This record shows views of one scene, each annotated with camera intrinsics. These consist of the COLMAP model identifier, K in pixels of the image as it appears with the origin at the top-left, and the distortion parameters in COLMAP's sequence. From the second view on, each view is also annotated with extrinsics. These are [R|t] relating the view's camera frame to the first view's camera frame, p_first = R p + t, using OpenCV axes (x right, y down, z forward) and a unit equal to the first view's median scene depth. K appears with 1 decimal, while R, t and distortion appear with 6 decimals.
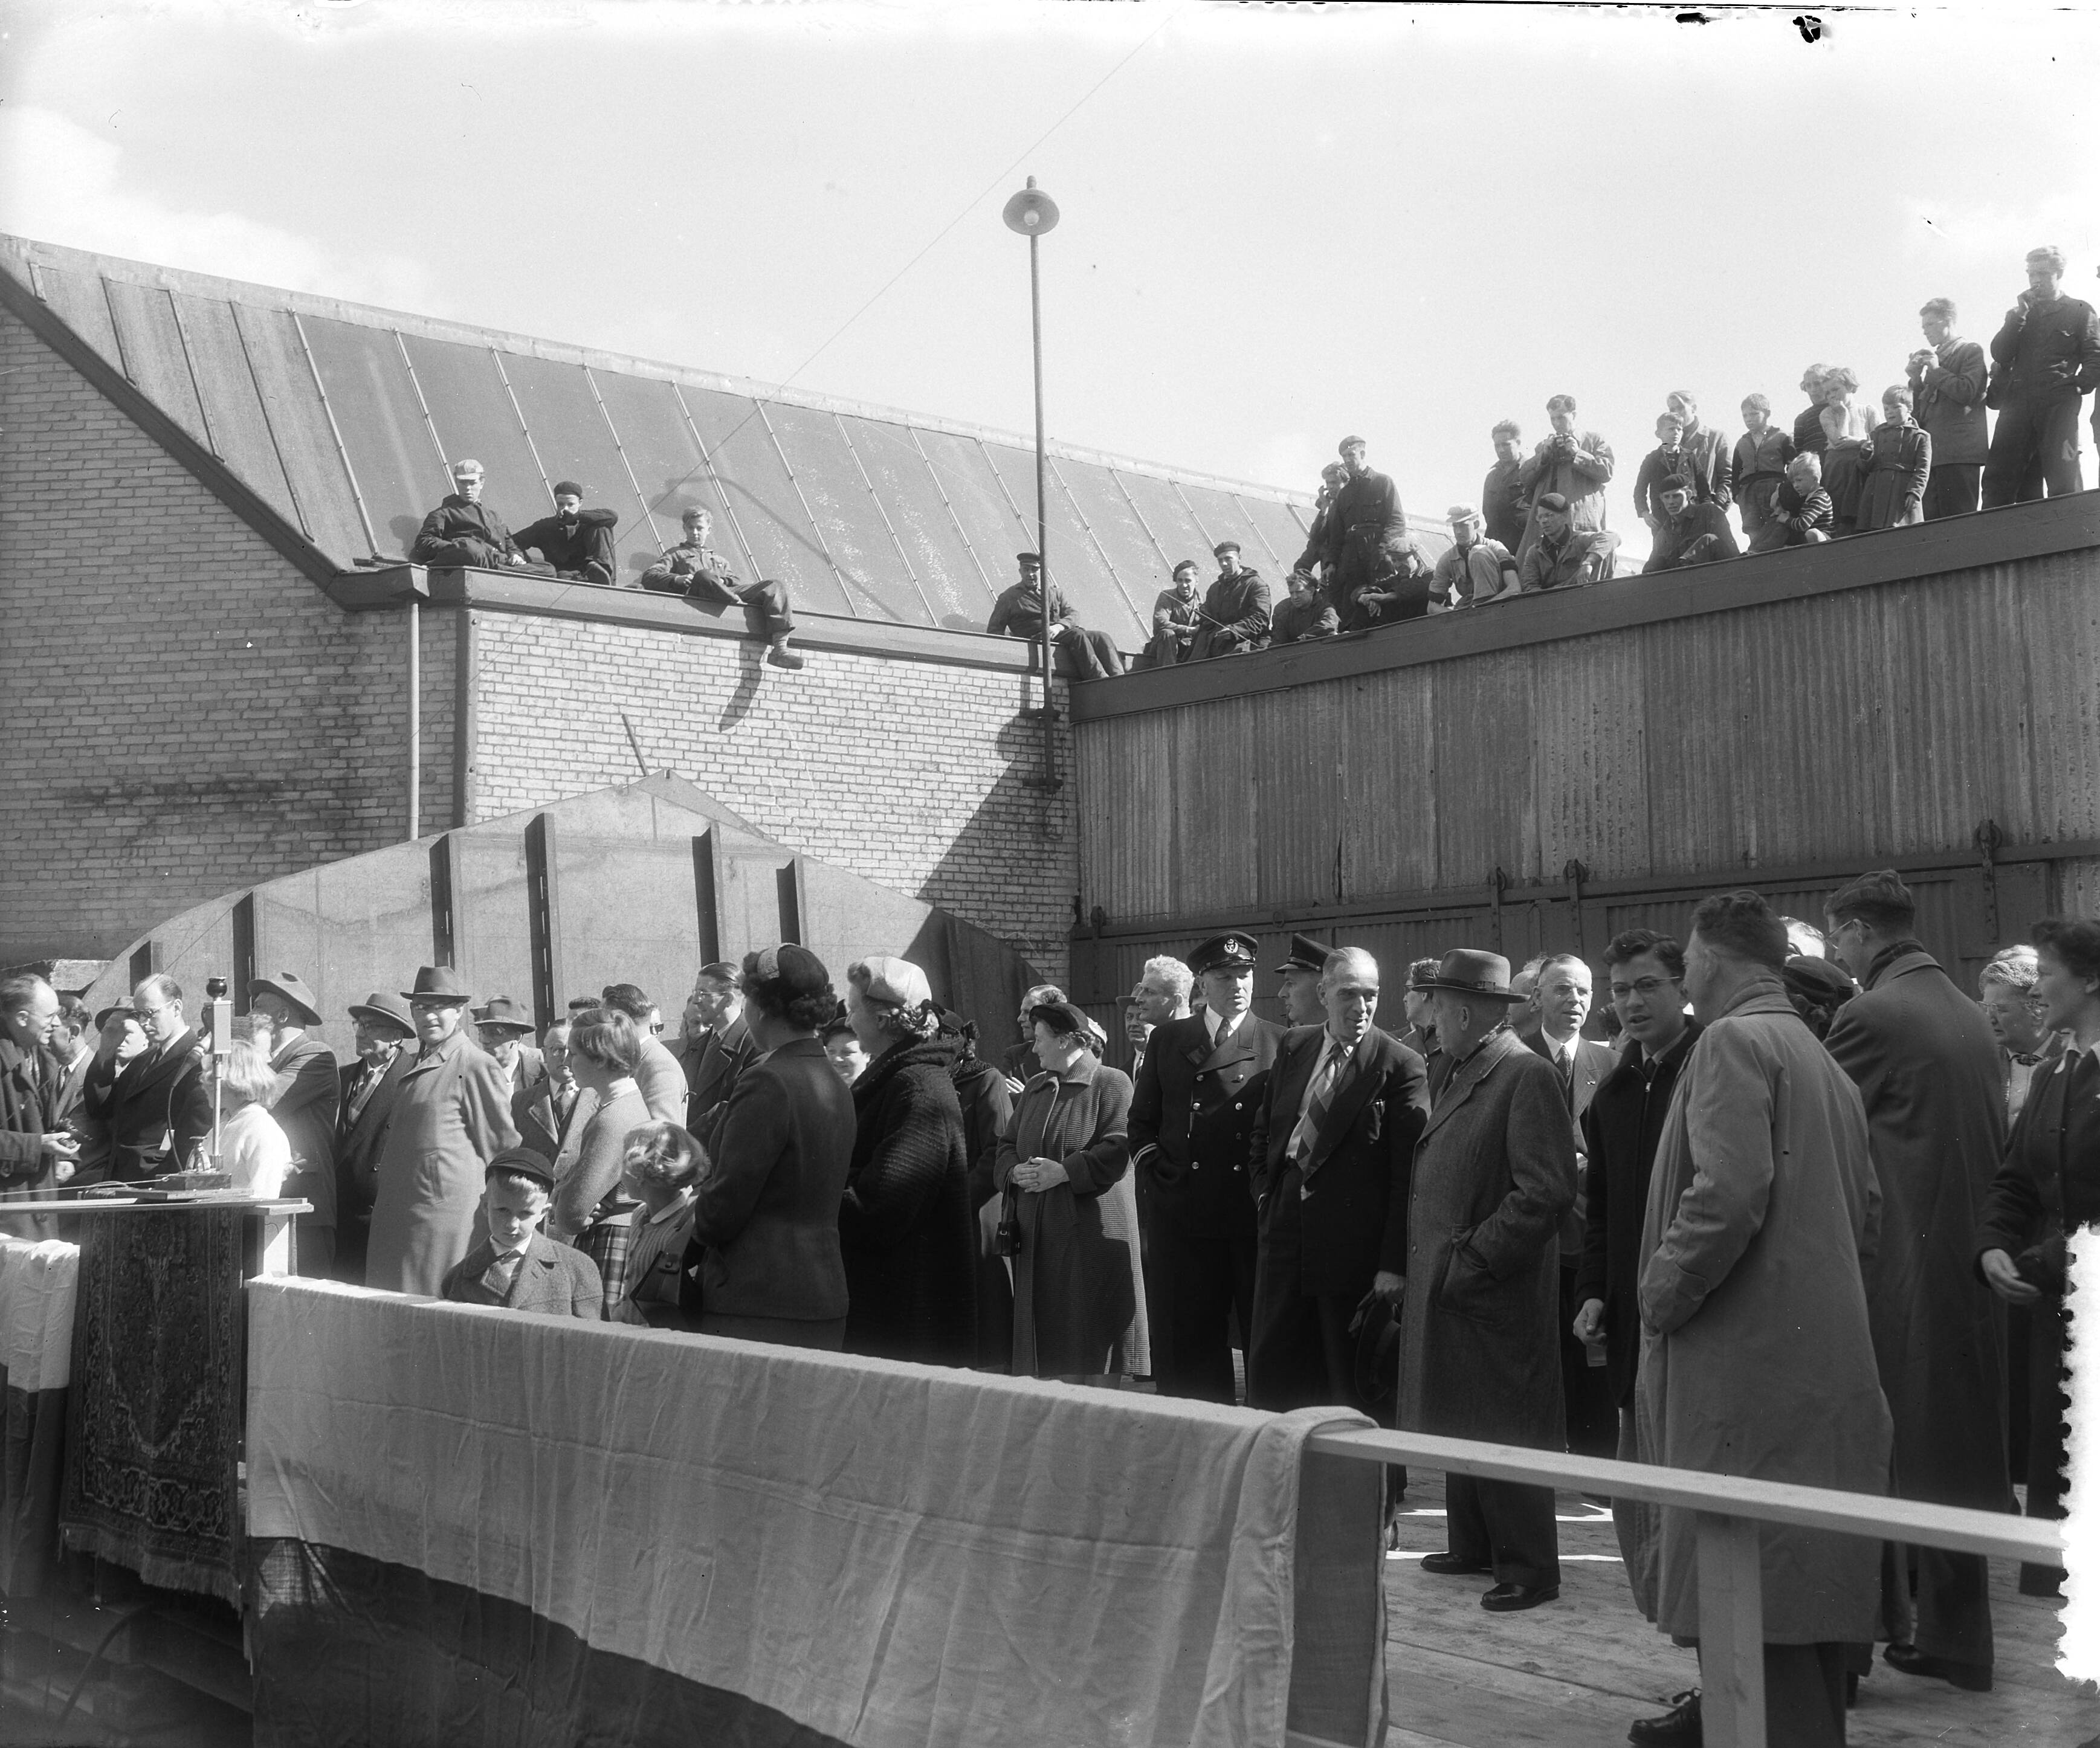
lens RADIAL K [[2207.4, 0, 1051.4], [0, 2207.4, 876.0], [0, 0, 1]] dist [-0.029205, 0.000000]
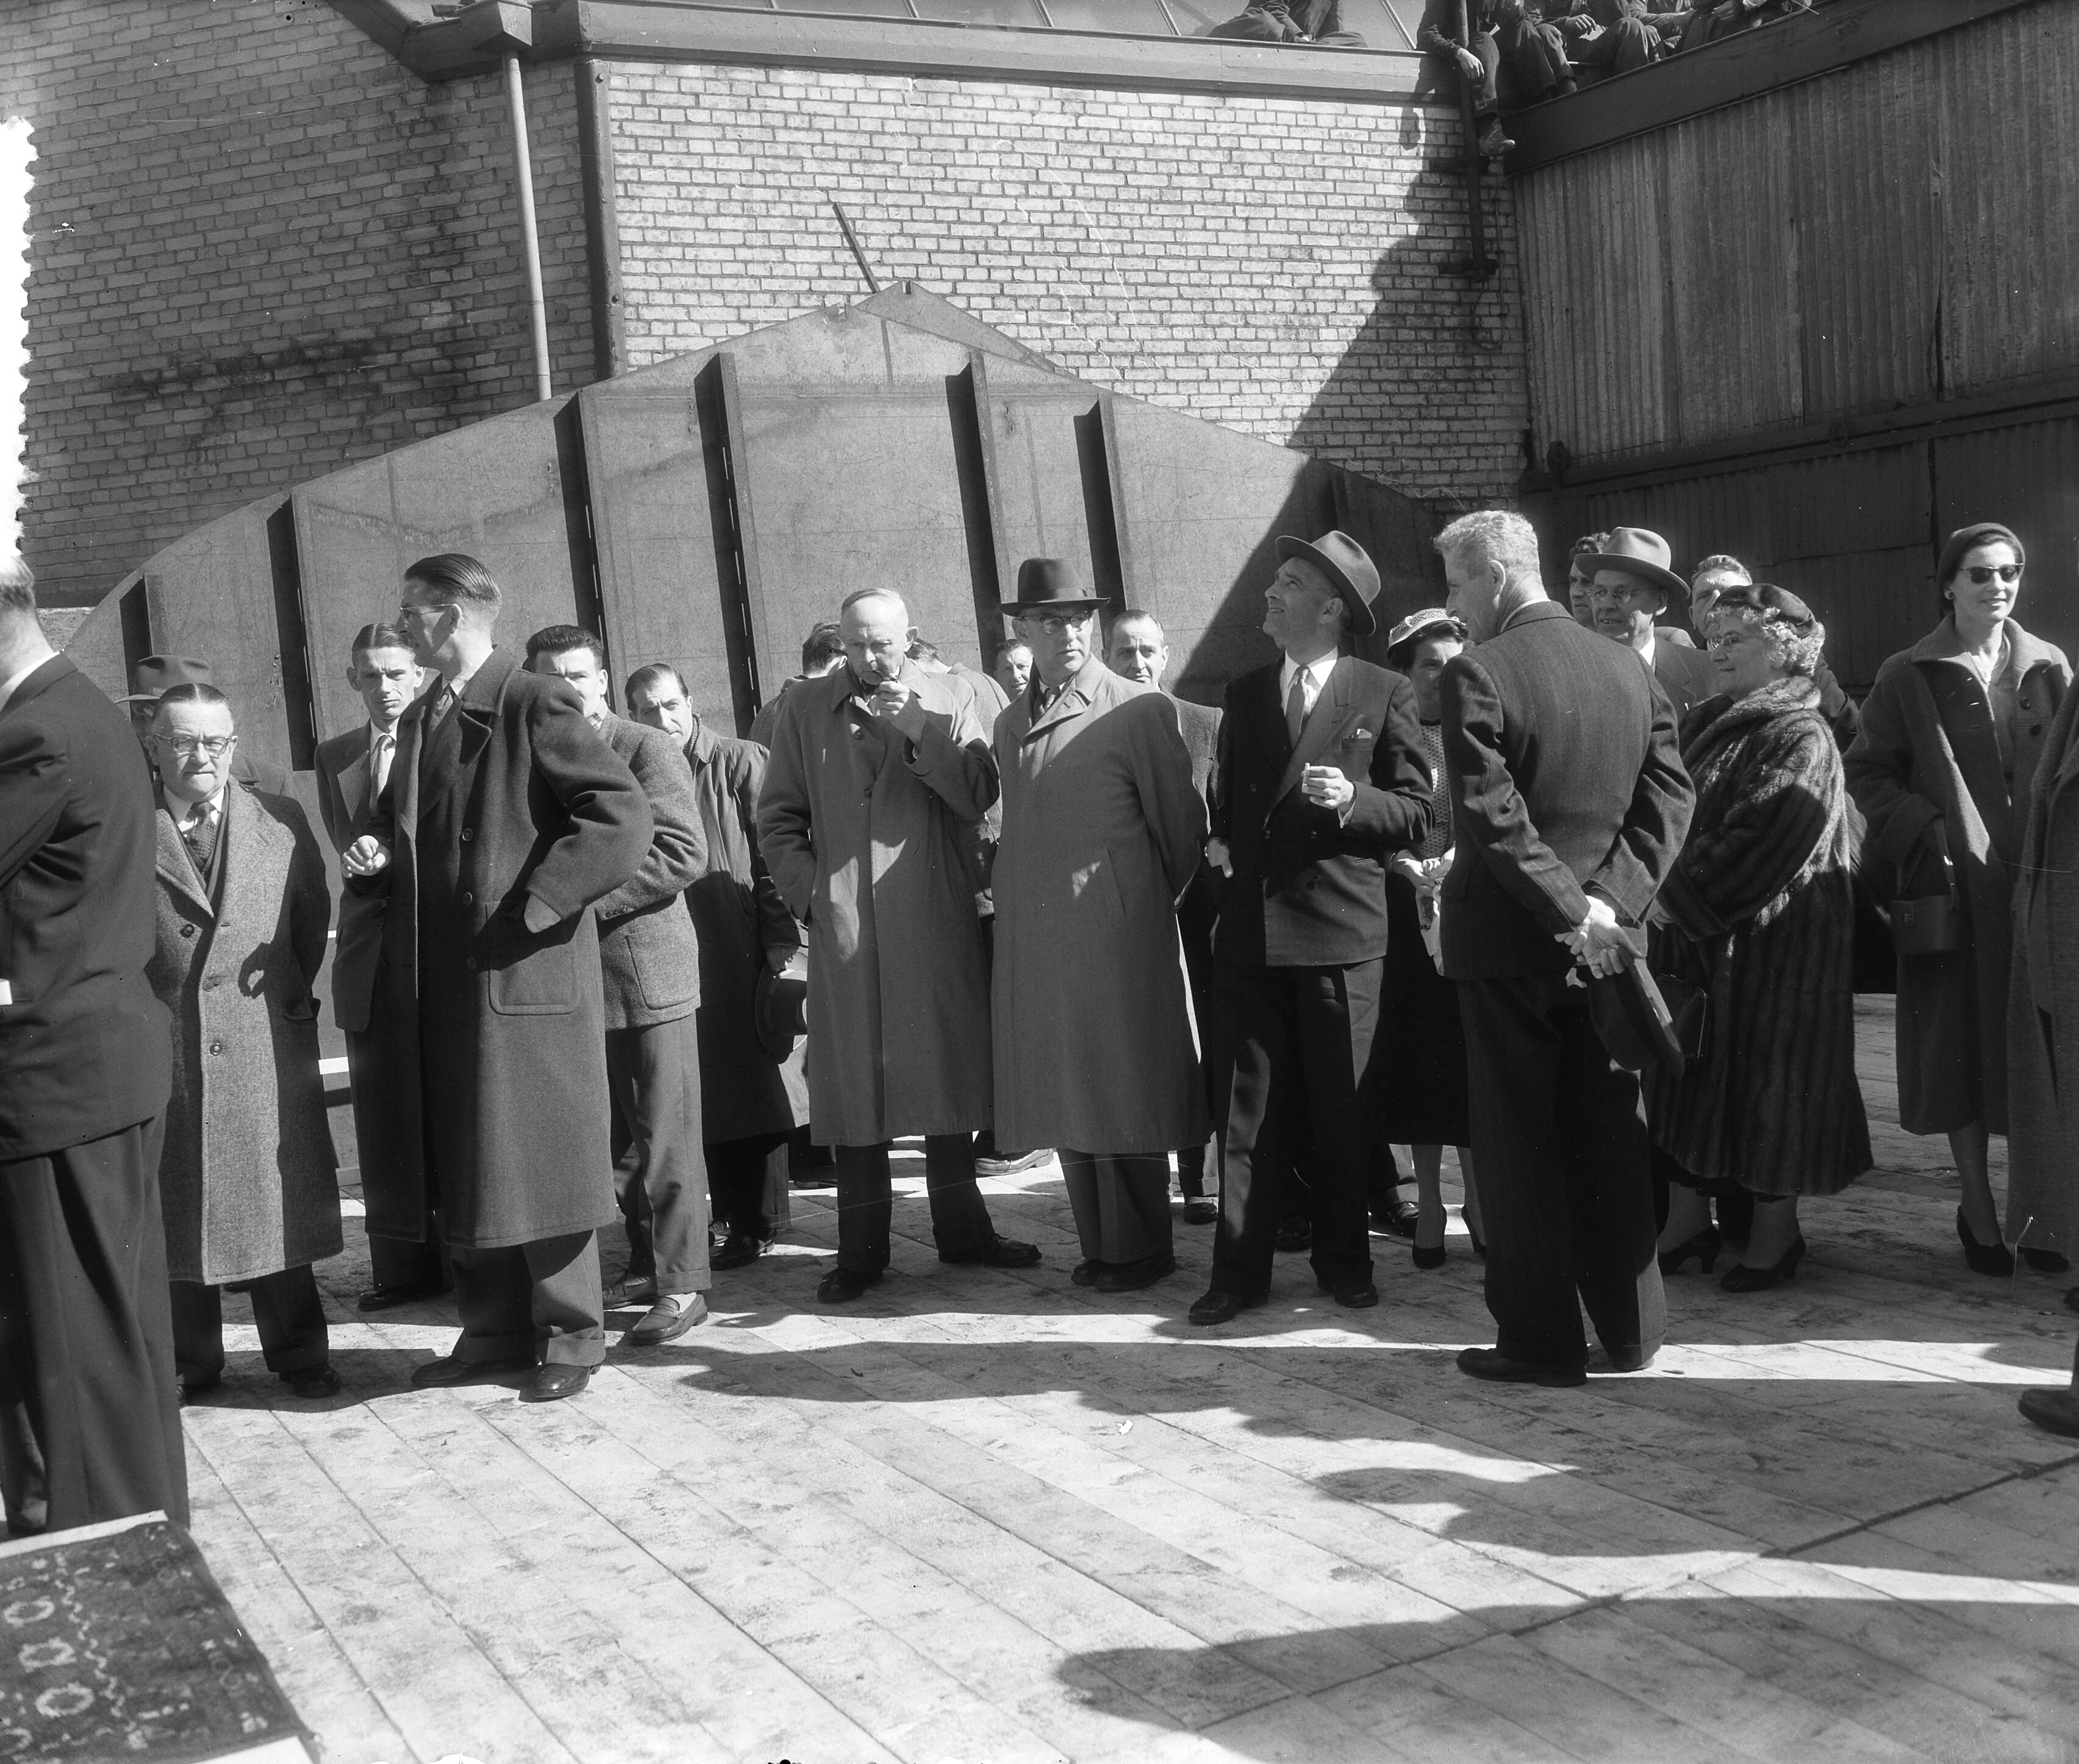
lens RADIAL K [[2380.3, 0, 1042.8], [0, 2380.3, 816.6], [0, 0, 1]] dist [-0.001945, 0.000000]
pose [[0.977590, -0.041123, -0.206463, 0.014328], [0.070601, 0.987982, 0.137505, 0.018049], [0.198327, -0.148999, 0.968744, 0.264685]]
